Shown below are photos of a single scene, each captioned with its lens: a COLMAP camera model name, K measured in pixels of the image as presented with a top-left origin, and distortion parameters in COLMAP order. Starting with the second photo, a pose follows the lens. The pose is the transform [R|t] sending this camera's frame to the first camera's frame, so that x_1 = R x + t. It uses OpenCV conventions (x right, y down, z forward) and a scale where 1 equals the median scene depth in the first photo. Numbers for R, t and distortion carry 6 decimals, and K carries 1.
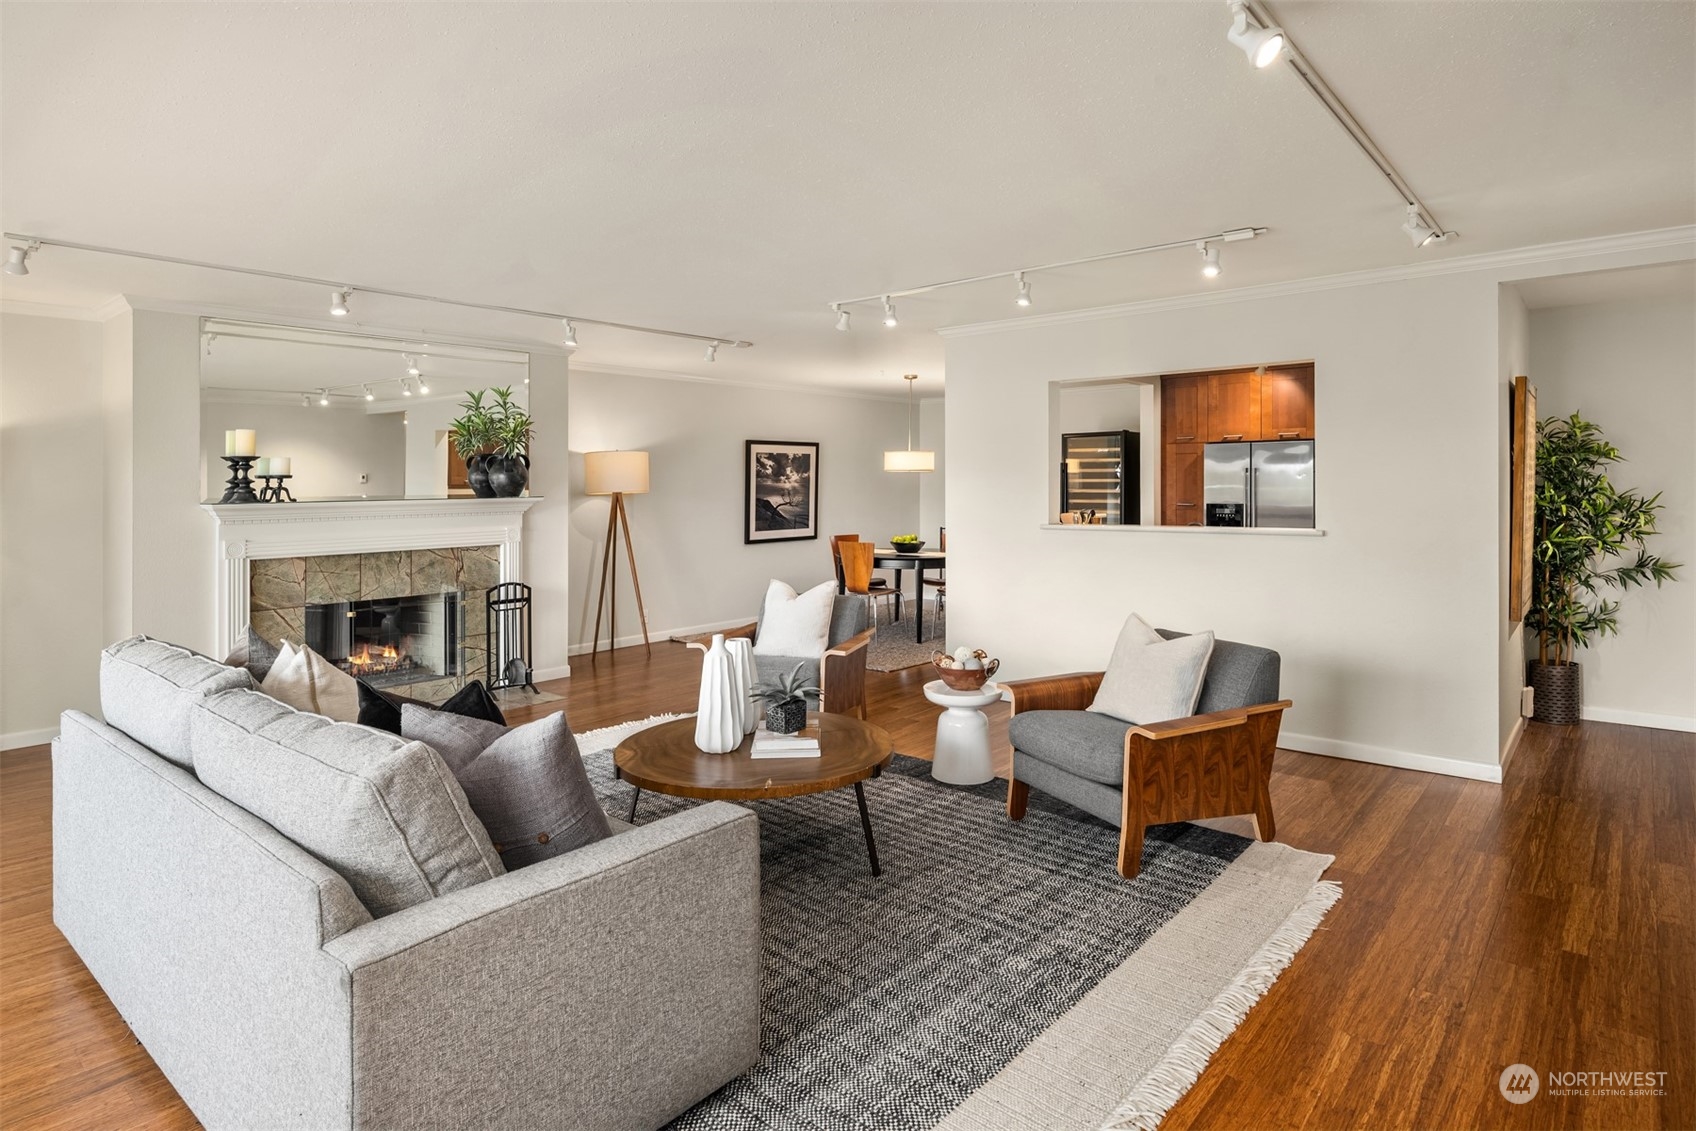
lens RADIAL K [[922.0, 0, 848.8], [0, 922.0, 558.7], [0, 0, 1]] dist [-0.011668, -0.001698]
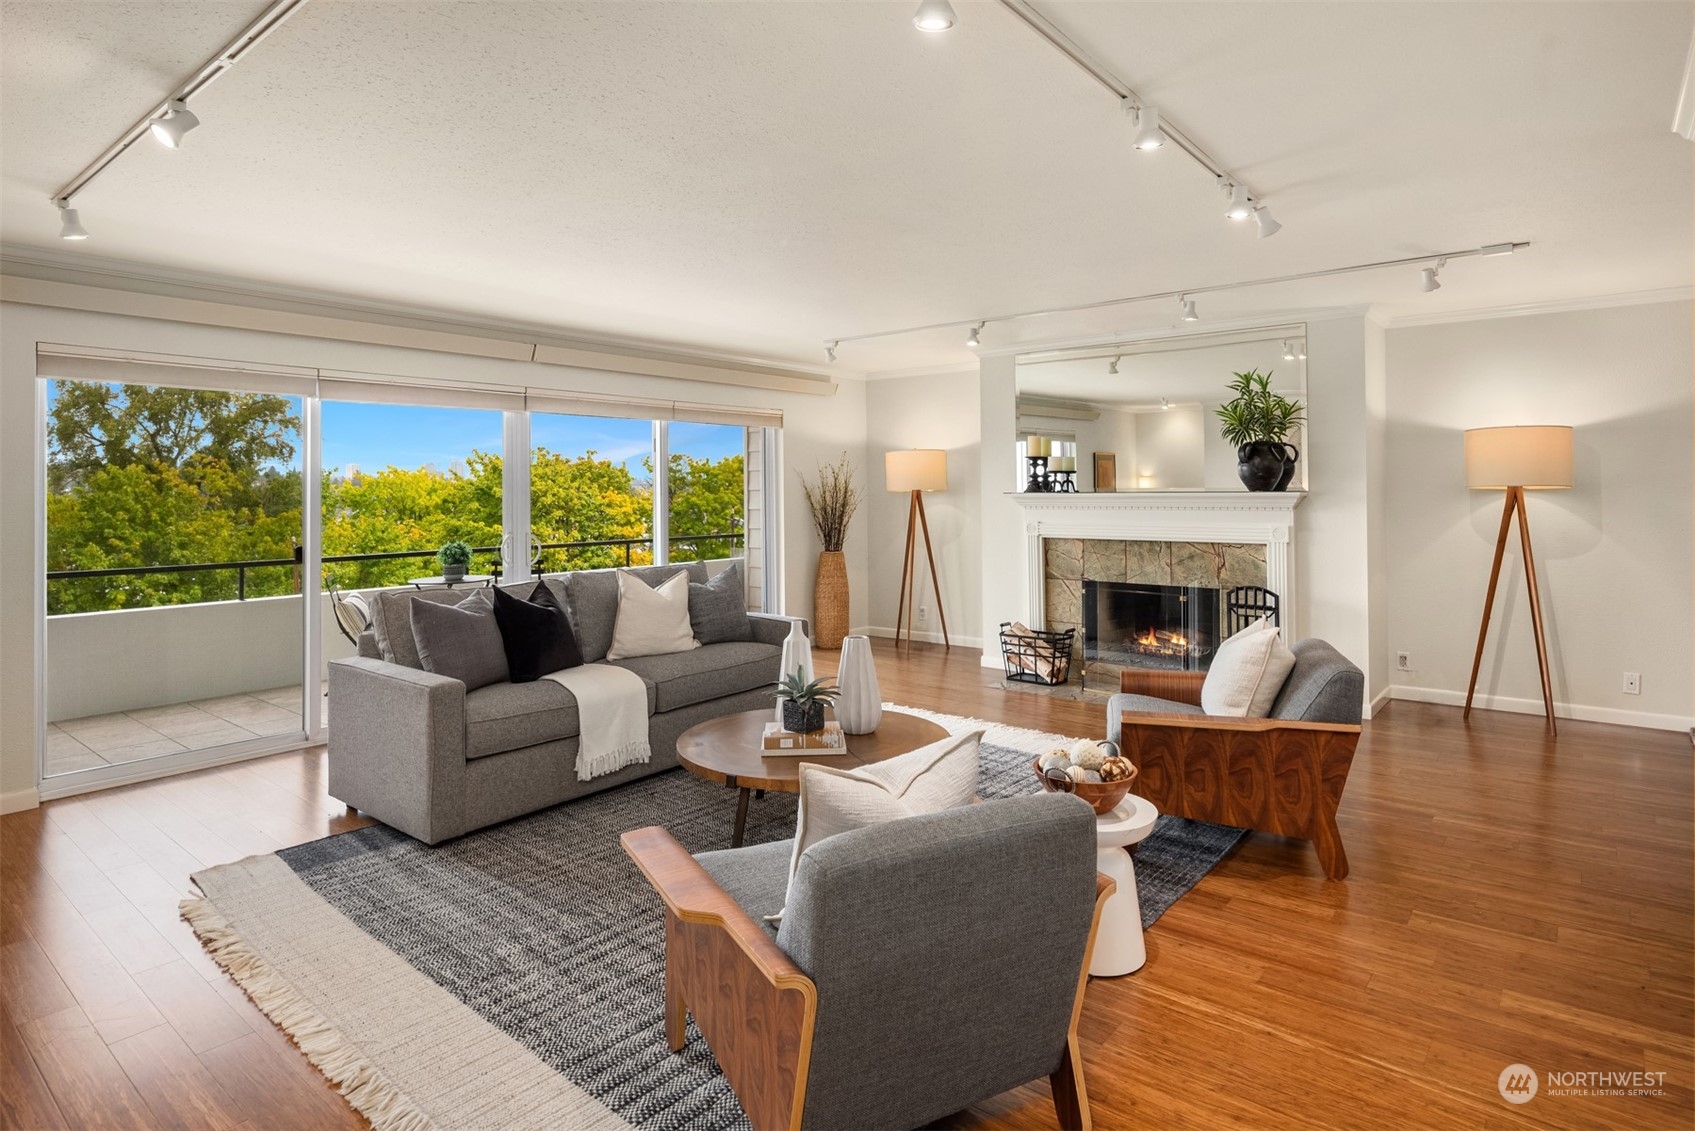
lens RADIAL K [[921.5, 0, 841.3], [0, 921.5, 551.9], [0, 0, 1]] dist [-0.011668, -0.001698]
pose [[0.020936, 0.078890, -0.996664, 0.515270], [-0.073961, 0.994273, 0.077147, -0.047151], [0.997041, 0.072100, 0.026651, 0.574000]]
